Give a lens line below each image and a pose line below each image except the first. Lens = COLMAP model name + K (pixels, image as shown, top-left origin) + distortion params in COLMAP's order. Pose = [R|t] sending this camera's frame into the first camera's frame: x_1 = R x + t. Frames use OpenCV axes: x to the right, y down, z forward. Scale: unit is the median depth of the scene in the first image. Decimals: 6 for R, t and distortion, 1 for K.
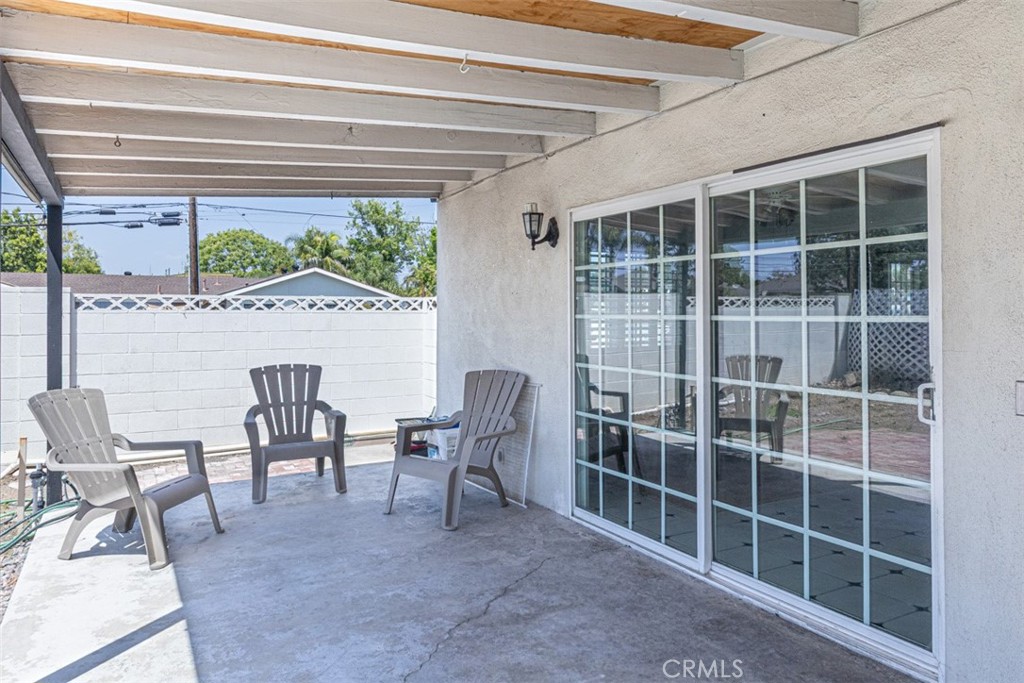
lens RADIAL K [[689.7, 0, 512.0], [0, 689.7, 325.0], [0, 0, 1]] dist [0.004488, 0.002337]
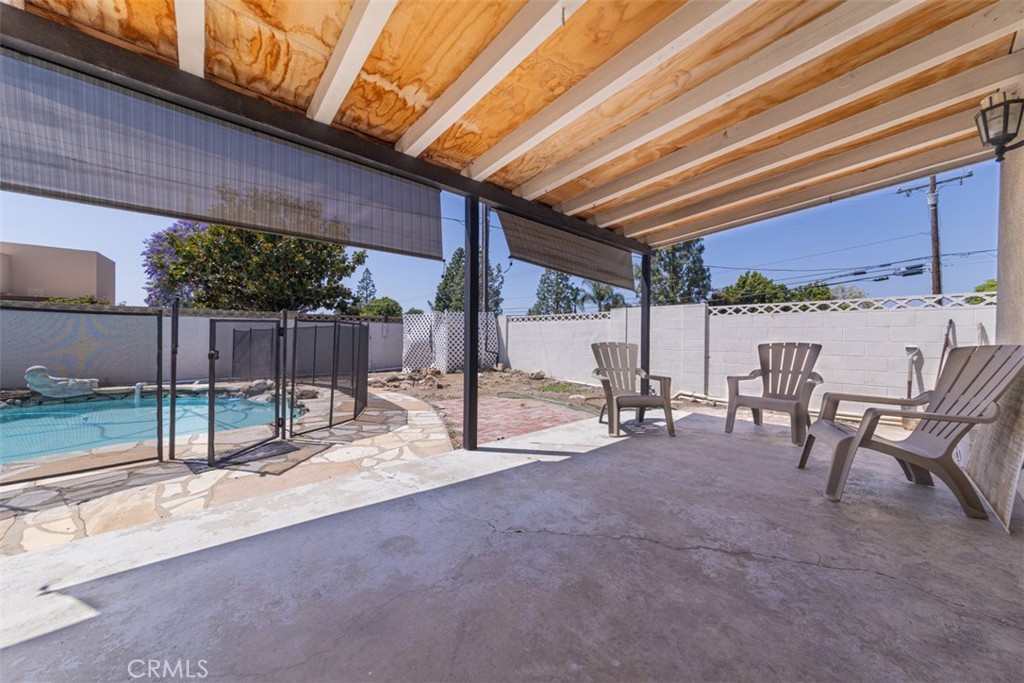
lens RADIAL K [[353.6, 0, 512.0], [0, 353.6, 341.5], [0, 0, 1]] dist [0.000144, 0.000004]
pose [[0.230802, 0.017294, -0.972847, 0.335261], [-0.027984, 0.999546, 0.011129, 0.104085], [0.972598, 0.024655, 0.231181, 0.549535]]
